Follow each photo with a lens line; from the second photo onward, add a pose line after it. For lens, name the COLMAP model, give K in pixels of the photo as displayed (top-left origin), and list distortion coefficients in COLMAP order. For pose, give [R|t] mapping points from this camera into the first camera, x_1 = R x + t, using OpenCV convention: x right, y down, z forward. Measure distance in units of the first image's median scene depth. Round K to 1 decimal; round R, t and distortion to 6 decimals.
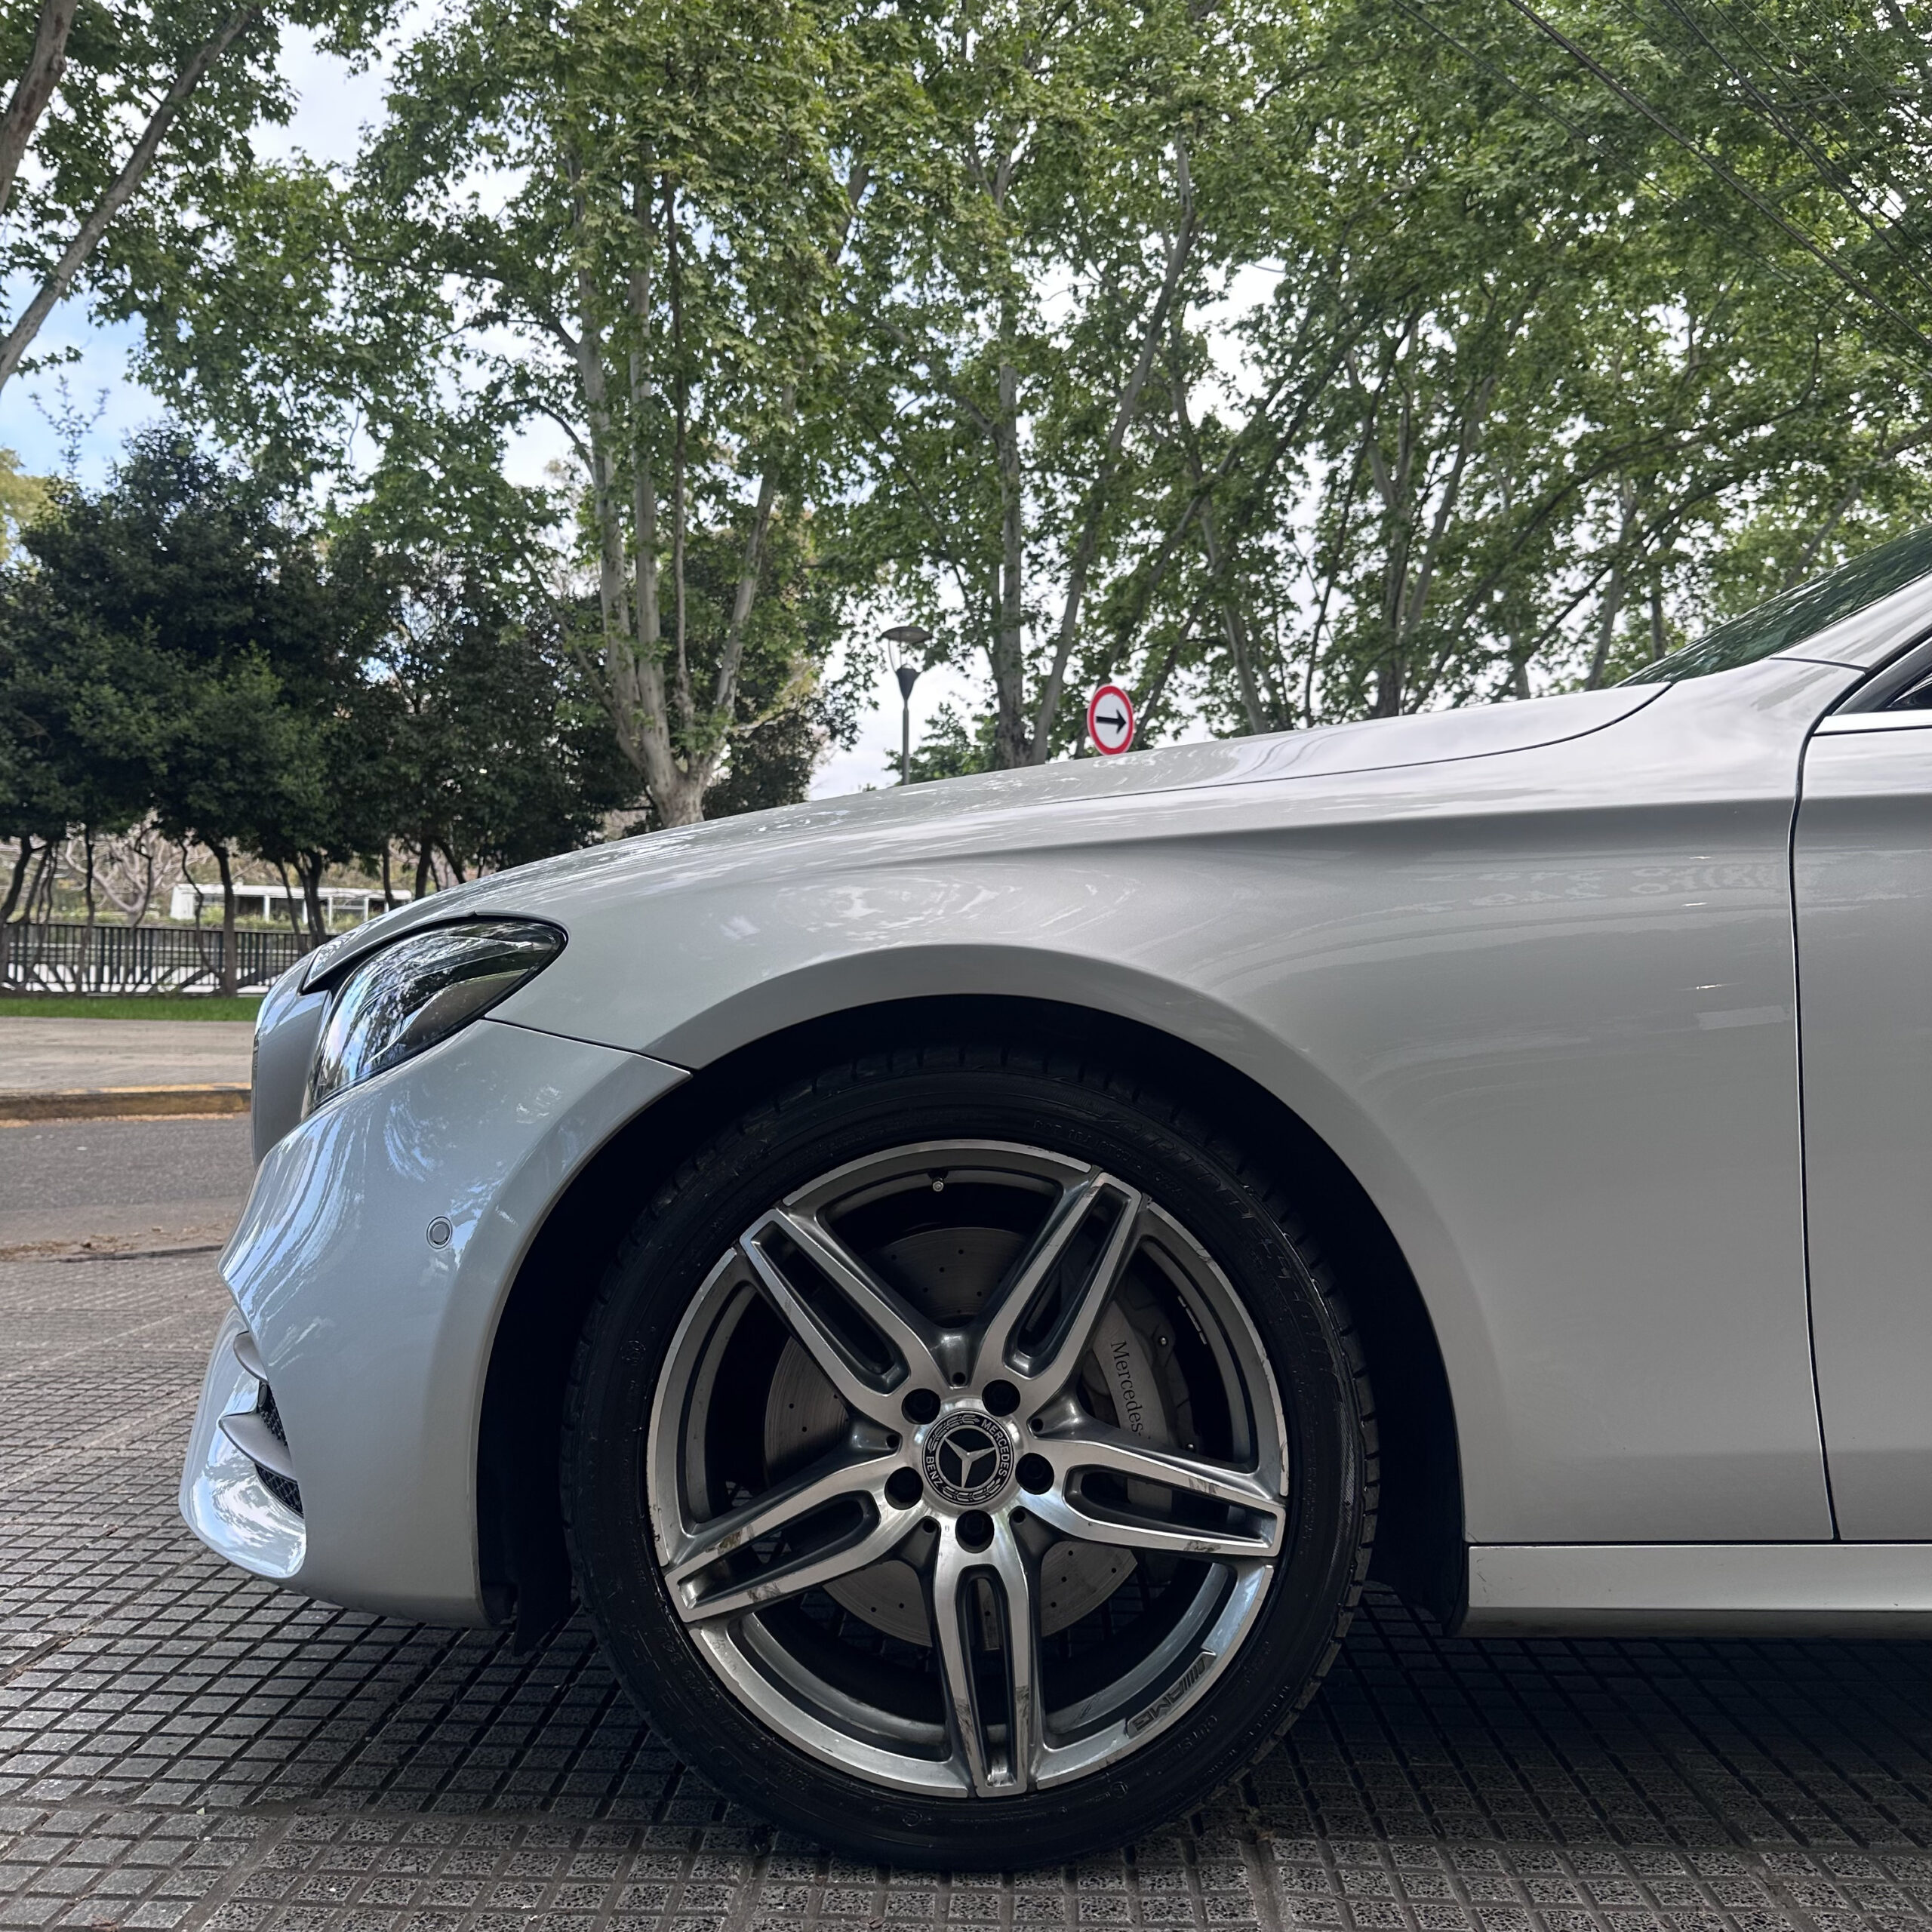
lens RADIAL K [[2004.1, 0, 966.0], [0, 2004.1, 966.0], [0, 0, 1]] dist [0.135991, -0.242761]
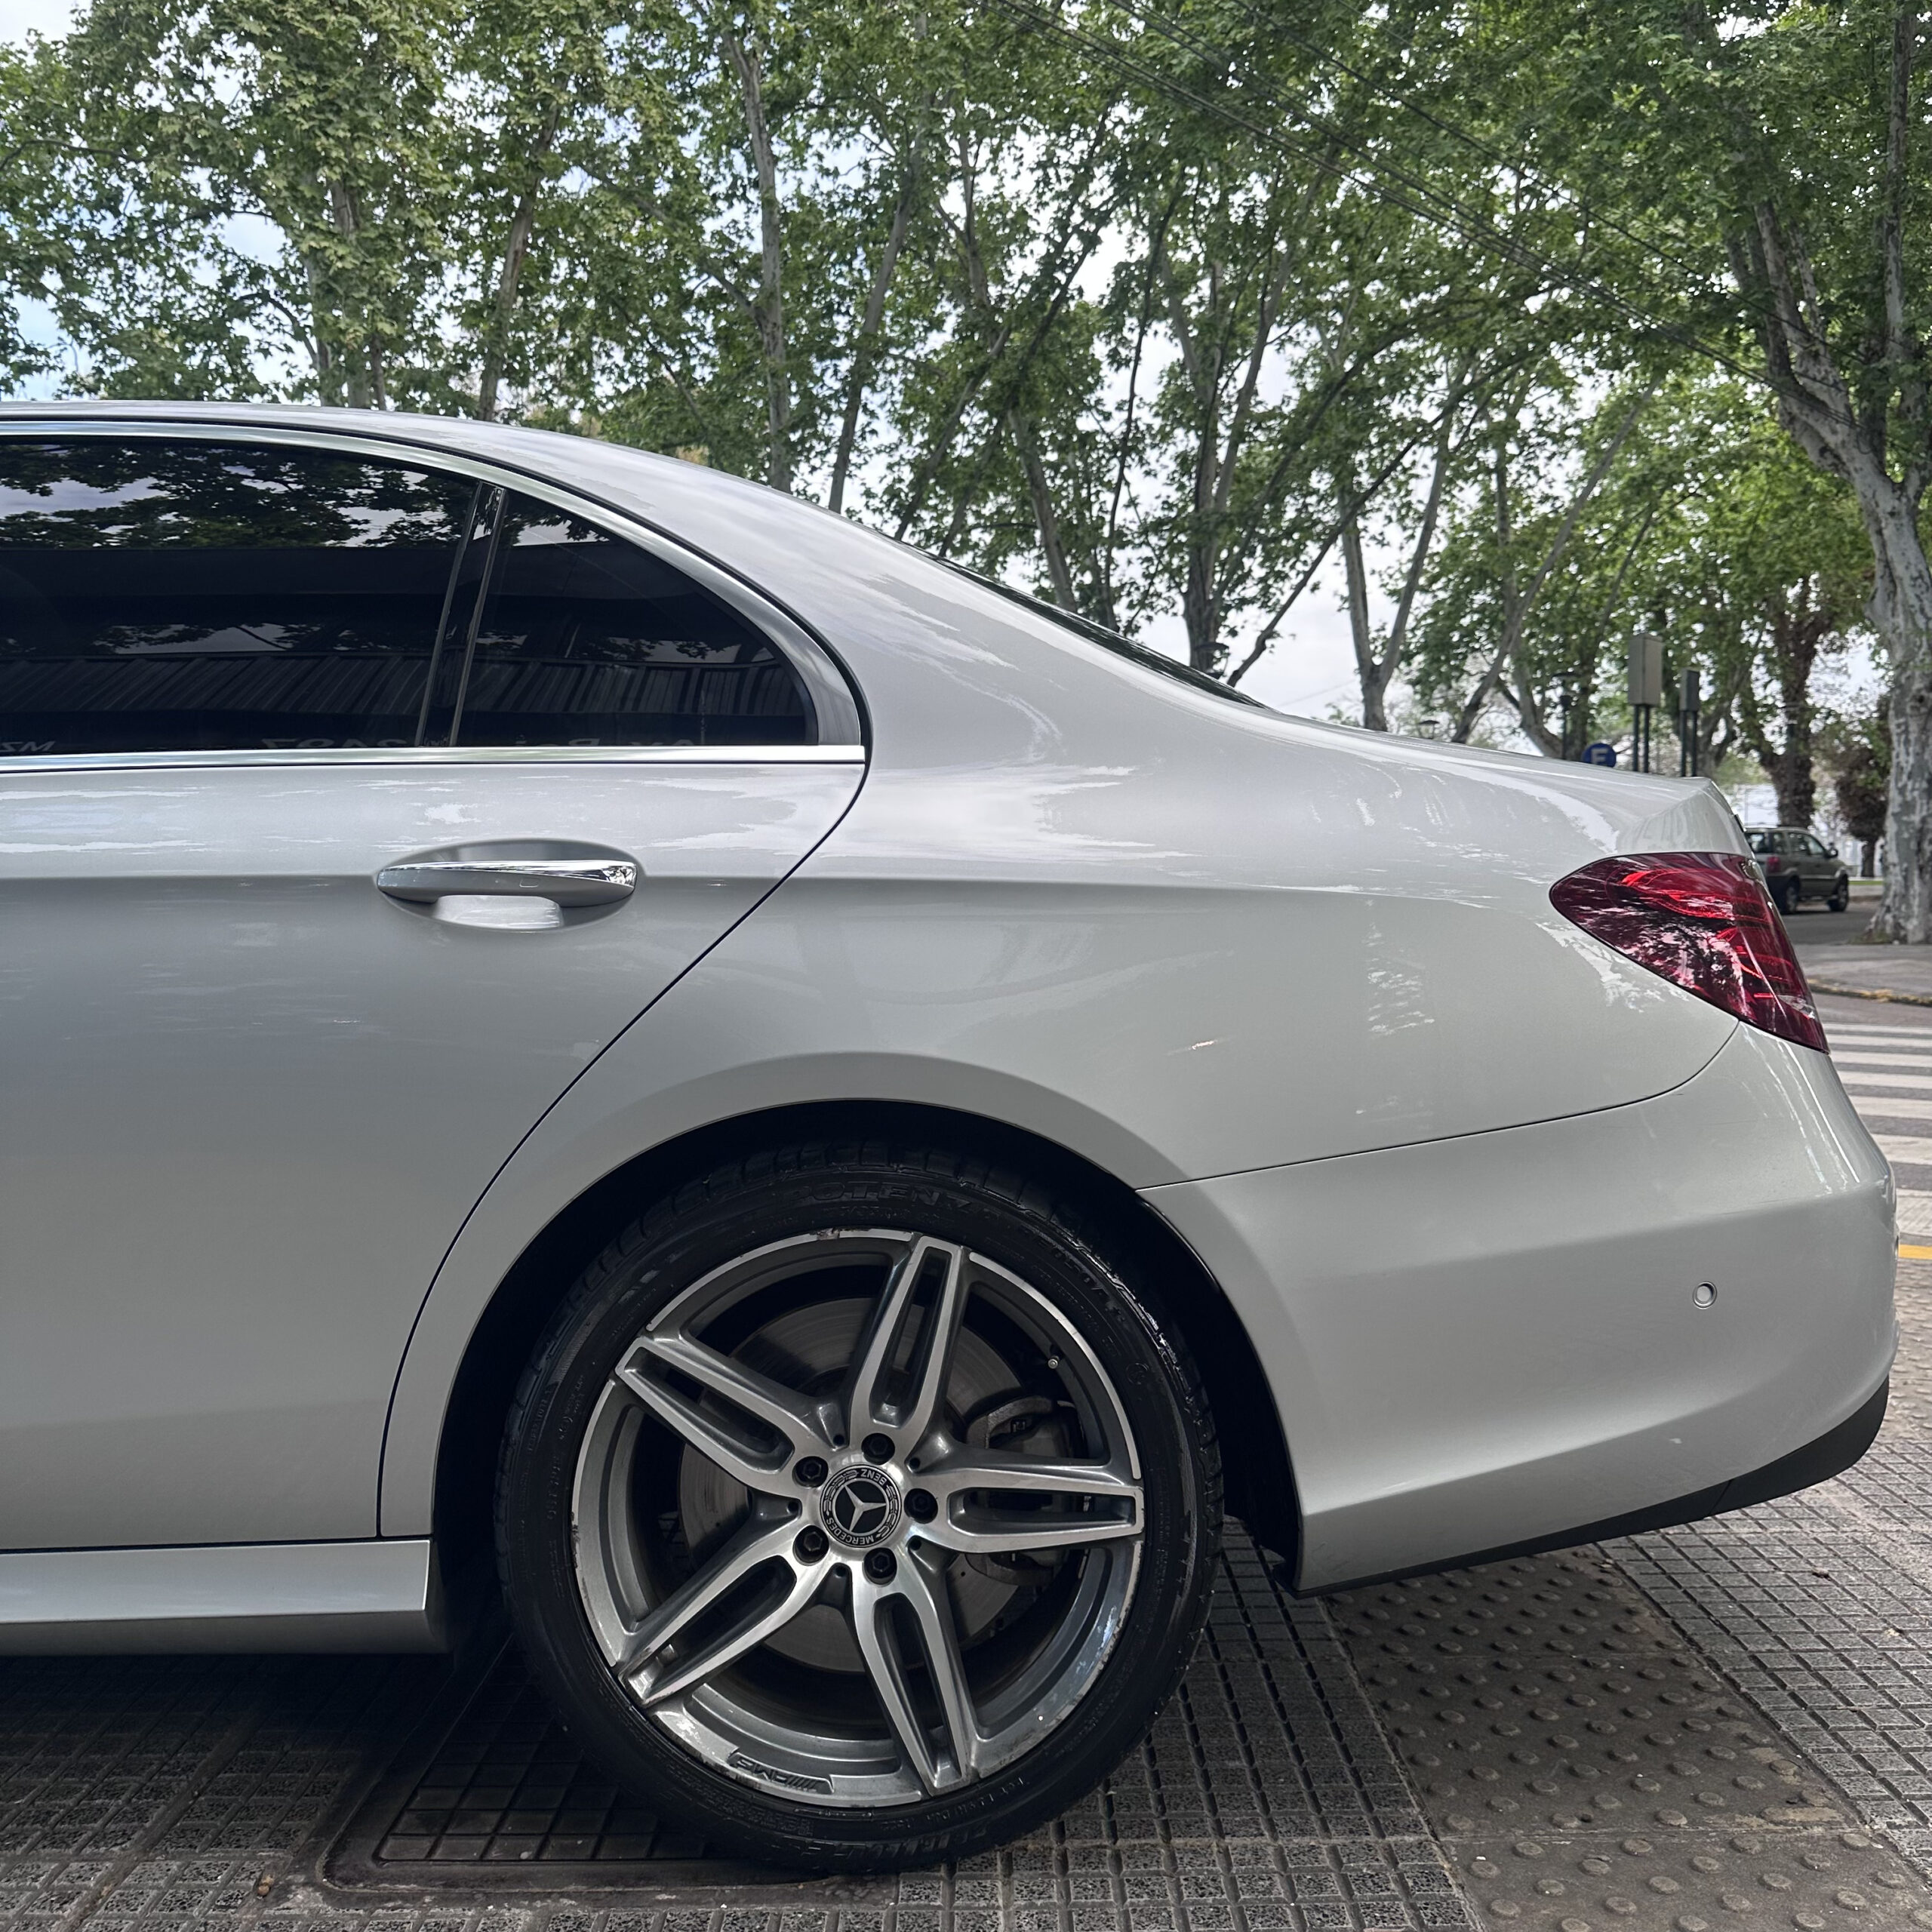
lens RADIAL K [[2030.2, 0, 966.0], [0, 2030.2, 966.0], [0, 0, 1]] dist [0.054905, -0.018508]
pose [[0.999806, -0.019521, -0.002431, 0.122651], [0.019631, 0.998028, 0.059618, -0.007343], [0.001263, -0.059654, 0.998218, -0.008951]]
